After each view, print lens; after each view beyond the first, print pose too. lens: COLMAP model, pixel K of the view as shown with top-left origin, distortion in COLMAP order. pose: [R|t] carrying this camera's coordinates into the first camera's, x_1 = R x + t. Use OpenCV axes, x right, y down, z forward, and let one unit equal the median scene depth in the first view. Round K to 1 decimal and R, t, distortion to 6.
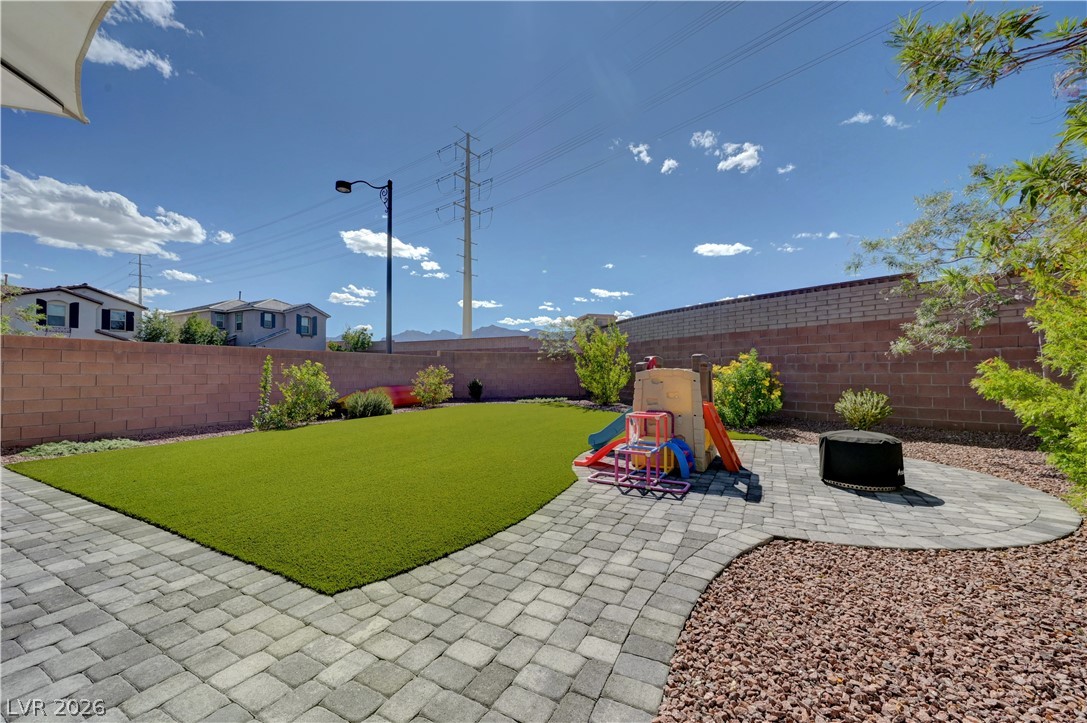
lens RADIAL K [[437.9, 0, 541.7], [0, 437.9, 369.6], [0, 0, 1]] dist [-0.000153, -0.000057]
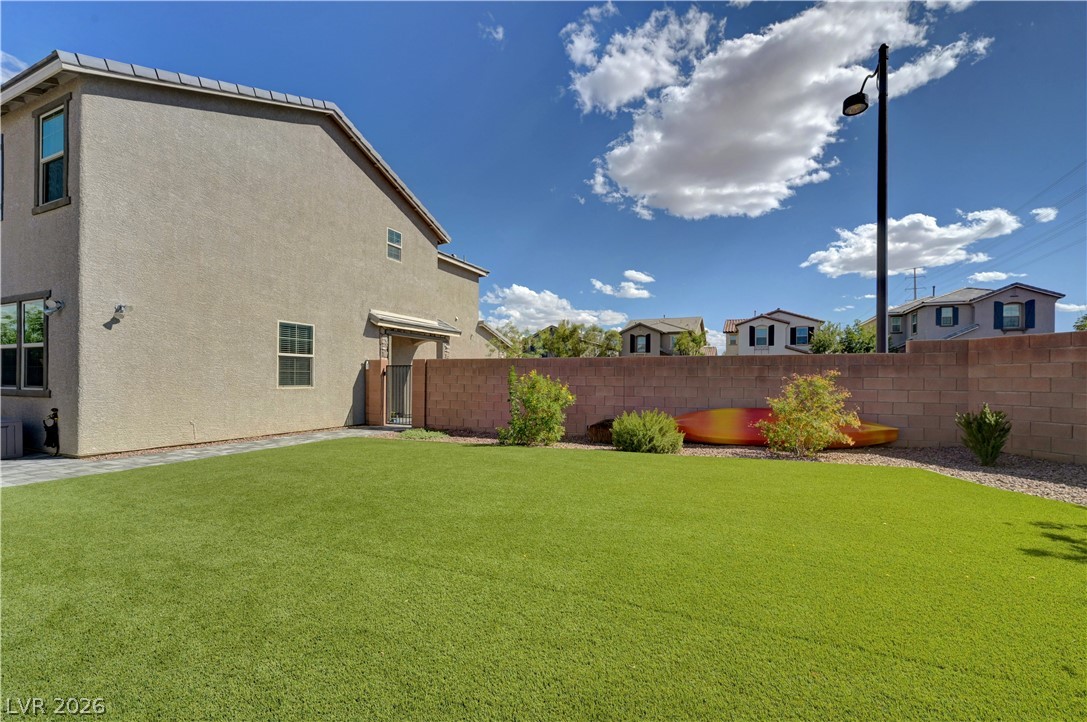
lens RADIAL K [[431.8, 0, 547.2], [0, 431.8, 365.2], [0, 0, 1]] dist [-0.008350, -0.000030]
pose [[0.061184, -0.029430, -0.997693, 0.105627], [-0.000558, 0.999564, -0.029520, -0.003094], [0.998126, 0.002363, 0.061140, 0.282332]]
